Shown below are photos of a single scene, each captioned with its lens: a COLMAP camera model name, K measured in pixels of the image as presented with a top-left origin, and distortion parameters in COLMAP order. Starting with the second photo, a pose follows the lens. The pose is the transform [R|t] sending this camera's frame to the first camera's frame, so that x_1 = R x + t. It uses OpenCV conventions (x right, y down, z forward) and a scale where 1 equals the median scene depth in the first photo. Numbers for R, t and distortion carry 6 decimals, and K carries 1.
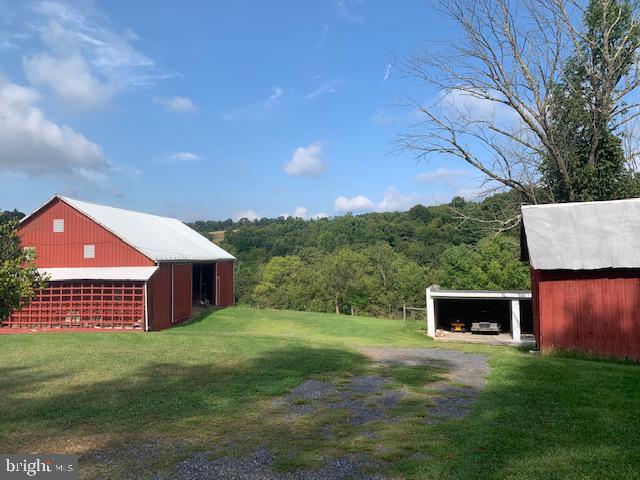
lens RADIAL K [[484.3, 0, 317.1], [0, 484.3, 232.0], [0, 0, 1]] dist [0.064138, -0.102584]
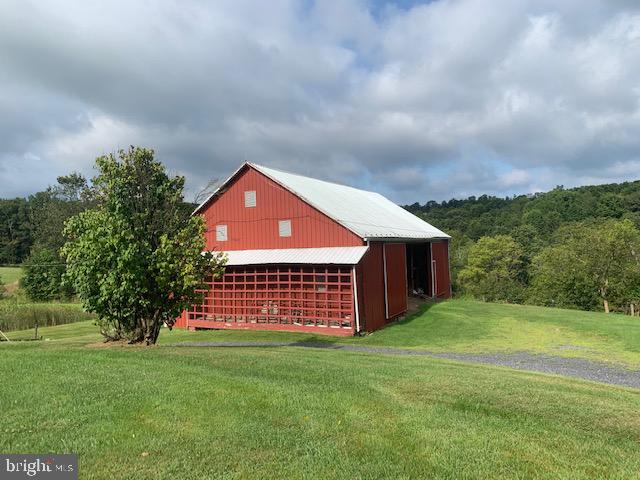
lens RADIAL K [[484.3, 0, 317.1], [0, 484.3, 232.0], [0, 0, 1]] dist [0.064138, -0.102584]
pose [[0.928009, -0.025855, -0.371660, -0.099793], [0.037861, 0.998969, 0.025041, 0.023028], [0.370629, -0.037310, 0.928031, 0.230879]]
